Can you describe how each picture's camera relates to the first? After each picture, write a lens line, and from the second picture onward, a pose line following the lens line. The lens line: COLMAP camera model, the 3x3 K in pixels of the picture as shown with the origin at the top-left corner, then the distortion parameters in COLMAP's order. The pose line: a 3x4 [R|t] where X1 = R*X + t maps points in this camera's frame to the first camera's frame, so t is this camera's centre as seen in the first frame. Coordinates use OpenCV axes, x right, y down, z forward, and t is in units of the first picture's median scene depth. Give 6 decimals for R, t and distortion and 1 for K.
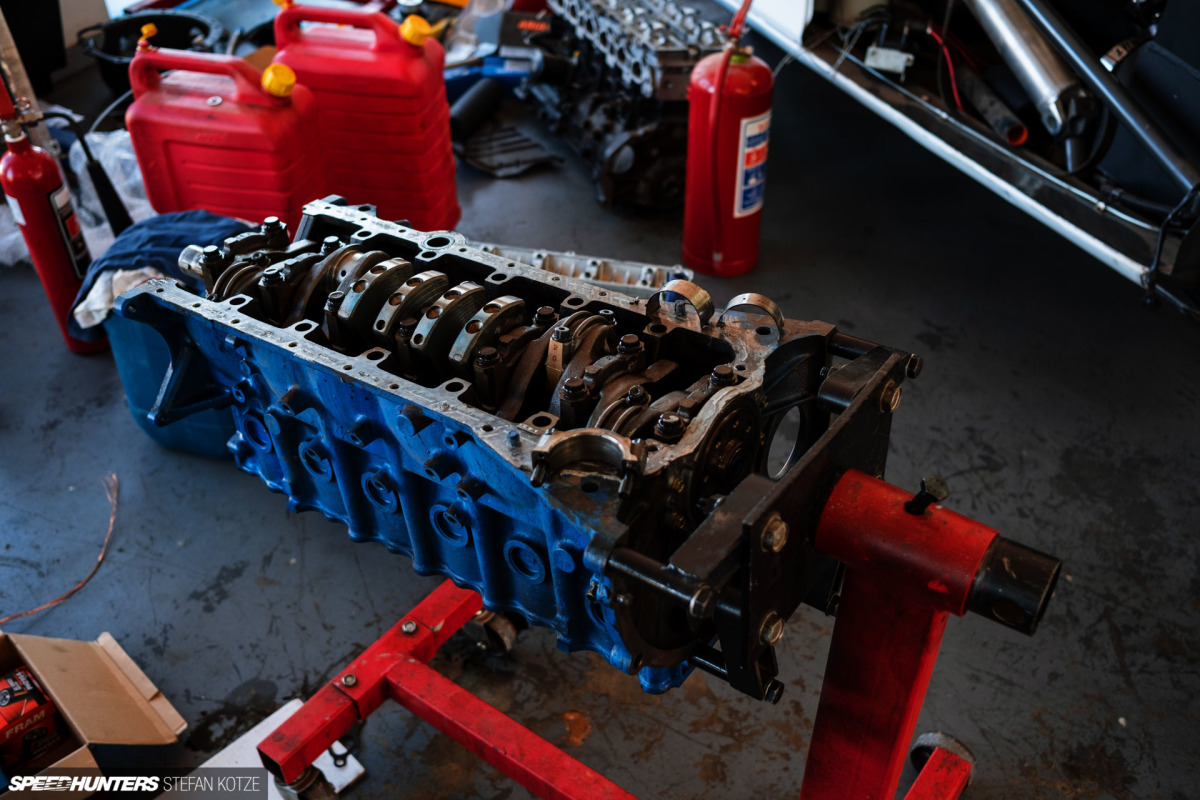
lens RADIAL K [[1098.6, 0, 597.7], [0, 1098.6, 396.6], [0, 0, 1]] dist [-0.019399, 0.000000]
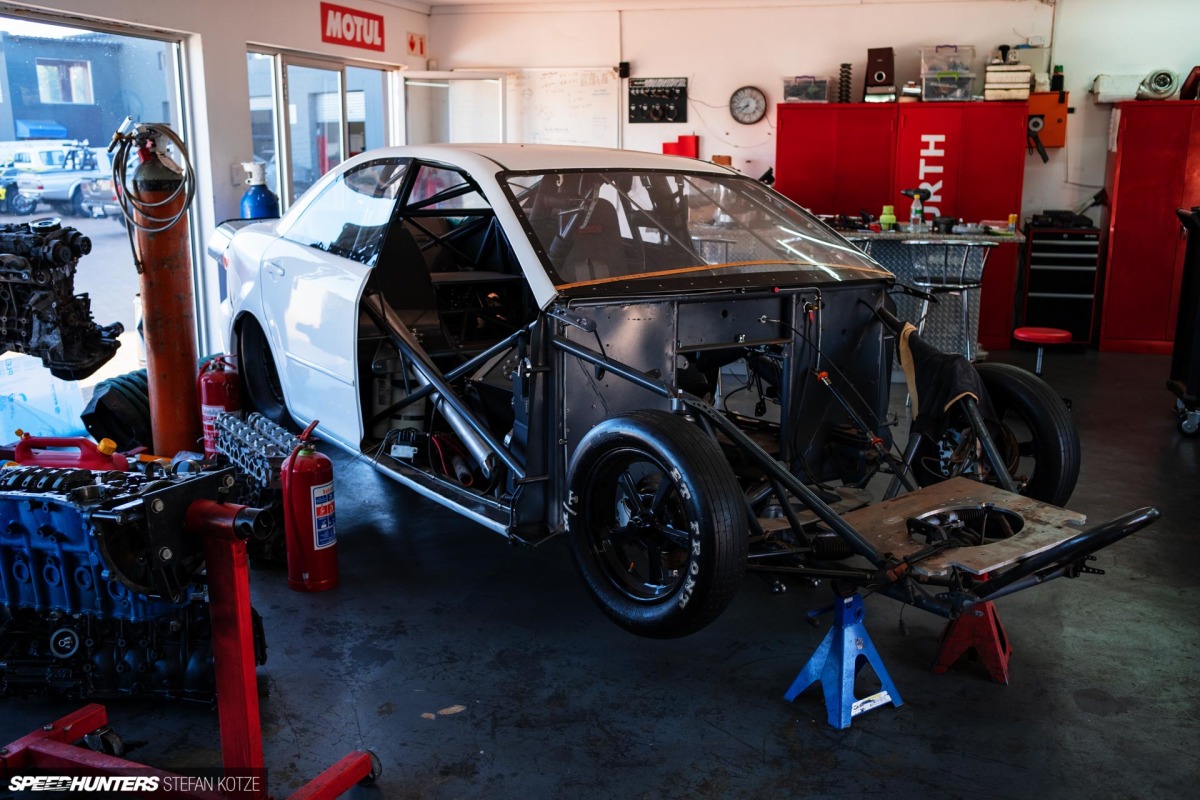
lens RADIAL K [[1098.6, 0, 598.4], [0, 1098.6, 404.6], [0, 0, 1]] dist [-0.019399, 0.000000]
pose [[0.980739, -0.038376, 0.191515, 0.239126], [0.120997, 0.889083, -0.441465, 0.411128], [-0.153331, 0.456134, 0.876602, -0.560760]]
